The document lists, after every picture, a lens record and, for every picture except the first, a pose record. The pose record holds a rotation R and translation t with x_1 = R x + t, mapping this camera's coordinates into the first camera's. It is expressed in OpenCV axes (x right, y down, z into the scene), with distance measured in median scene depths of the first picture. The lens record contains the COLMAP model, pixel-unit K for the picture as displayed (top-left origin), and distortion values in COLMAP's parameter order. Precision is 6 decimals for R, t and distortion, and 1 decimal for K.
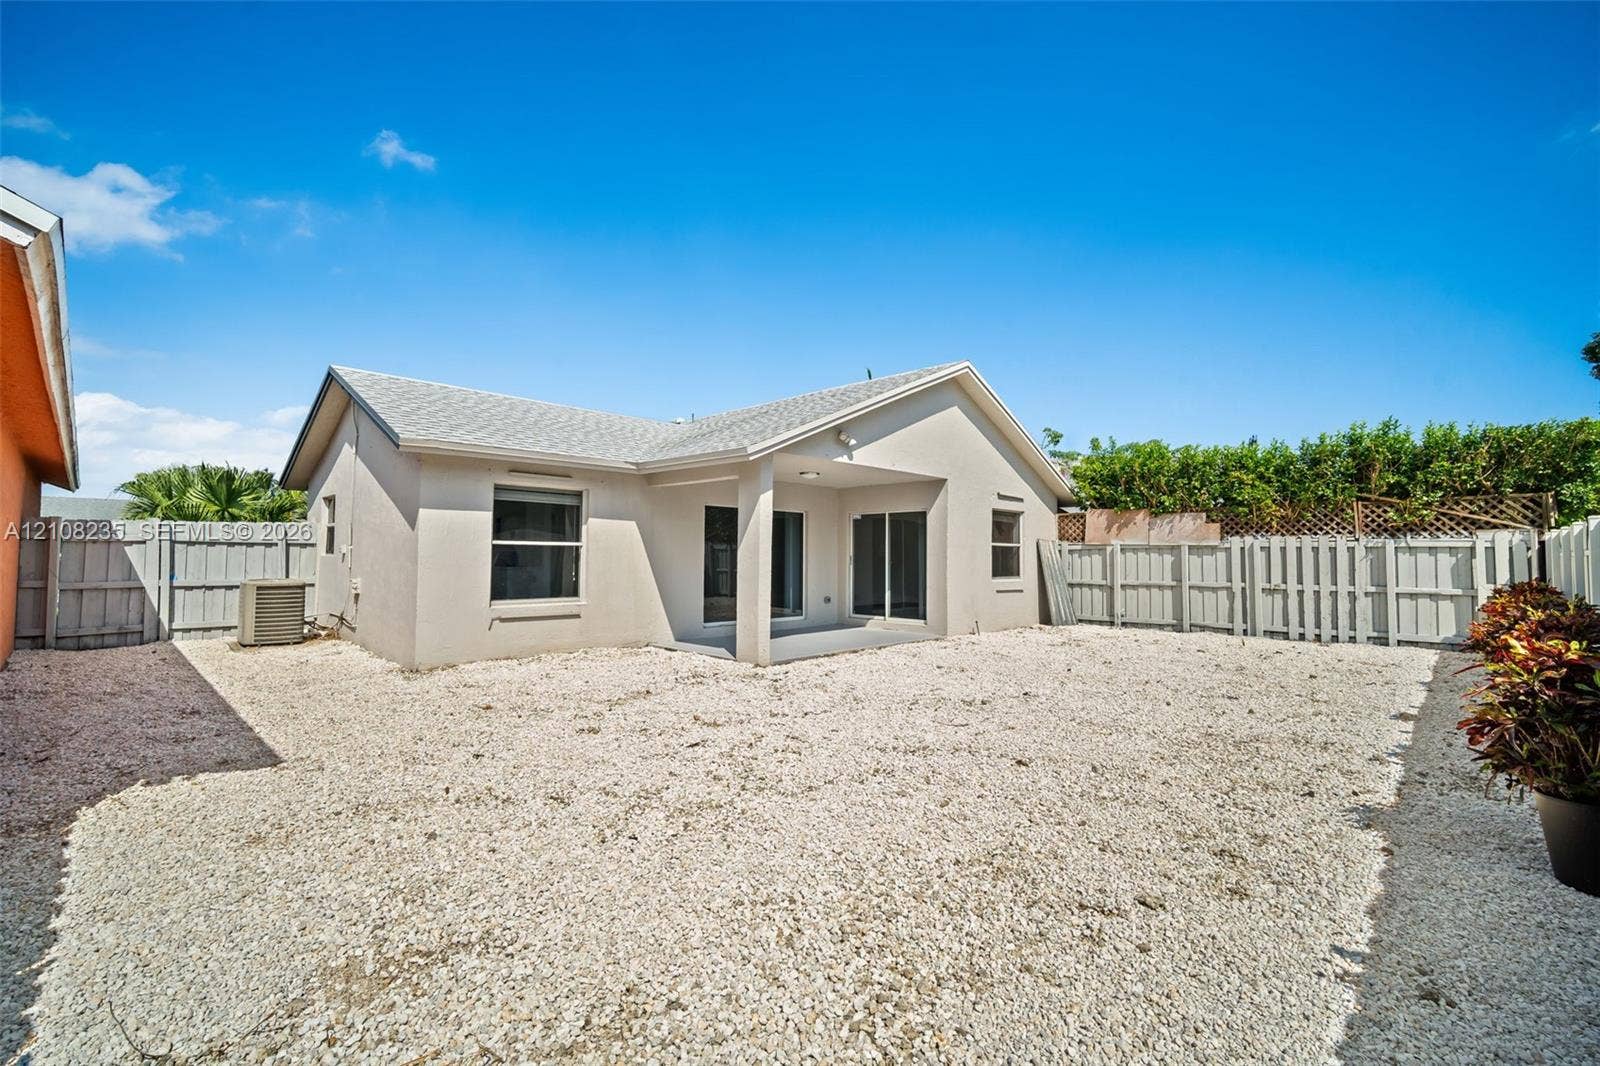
lens RADIAL K [[693.7, 0, 804.5], [0, 693.7, 531.8], [0, 0, 1]] dist [-0.001316, 0.000833]
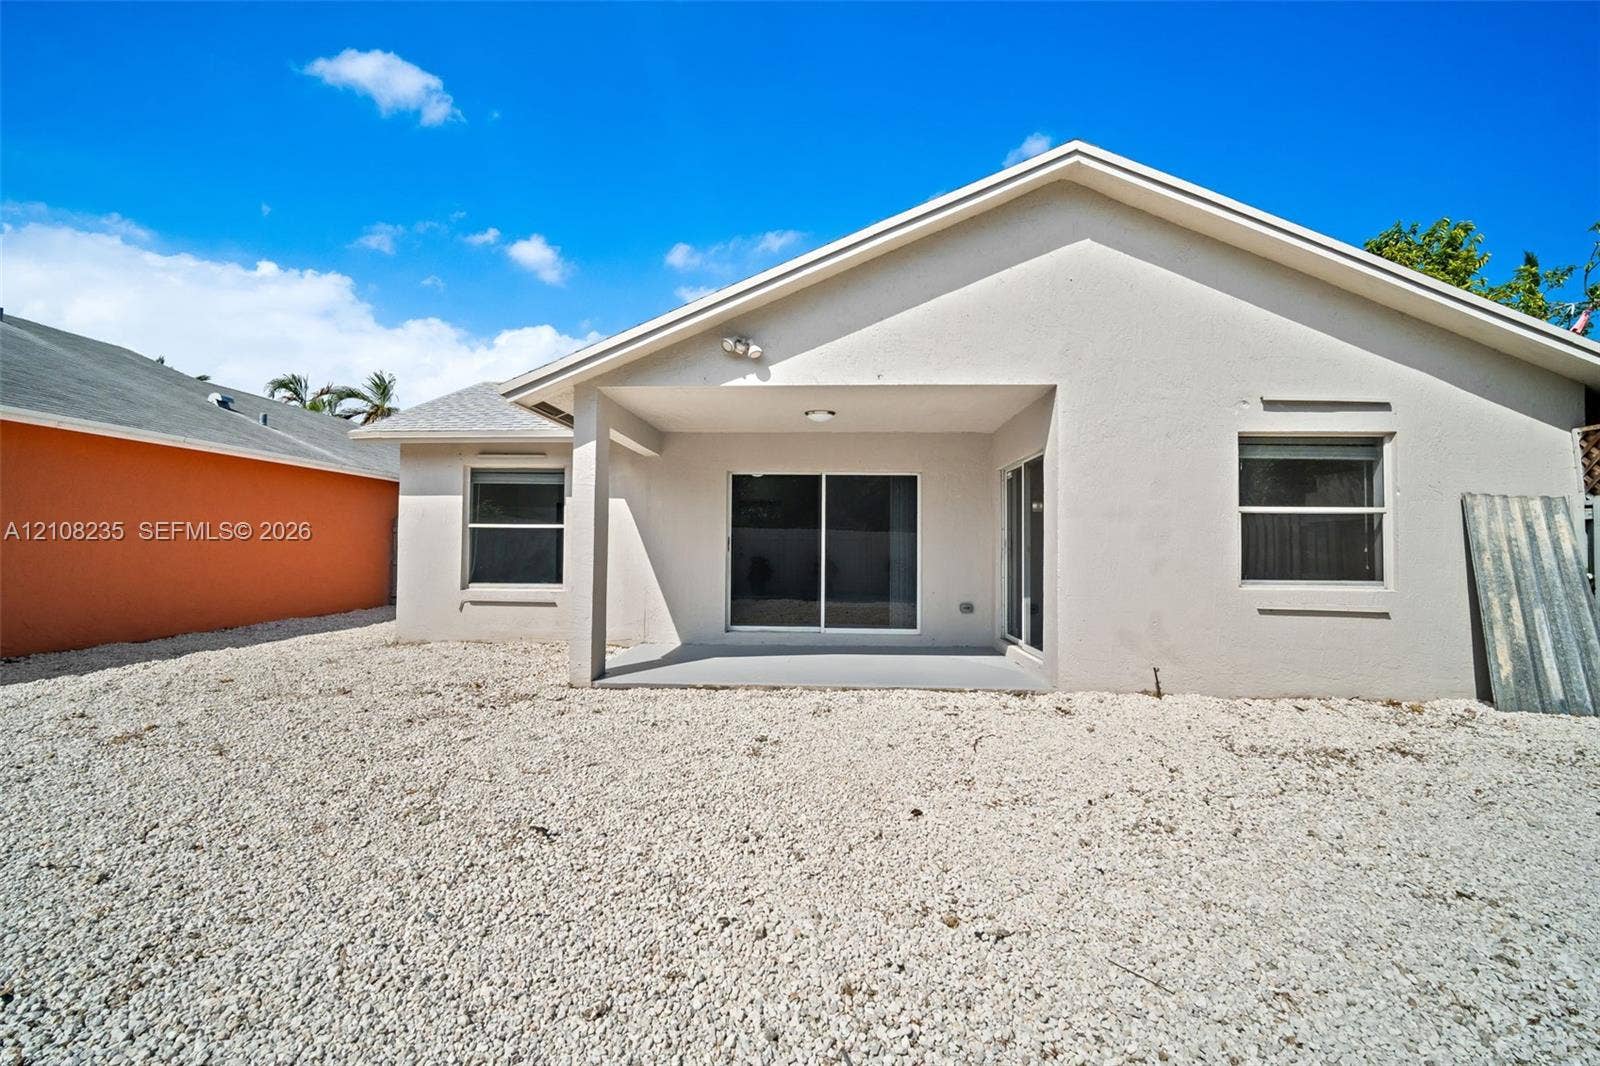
lens RADIAL K [[693.7, 0, 799.2], [0, 693.7, 532.9], [0, 0, 1]] dist [-0.001316, 0.000833]
pose [[0.656665, -0.020849, -0.753894, 0.568226], [0.023491, 0.999698, -0.007186, 0.039991], [0.753817, -0.012991, 0.656956, 0.627934]]
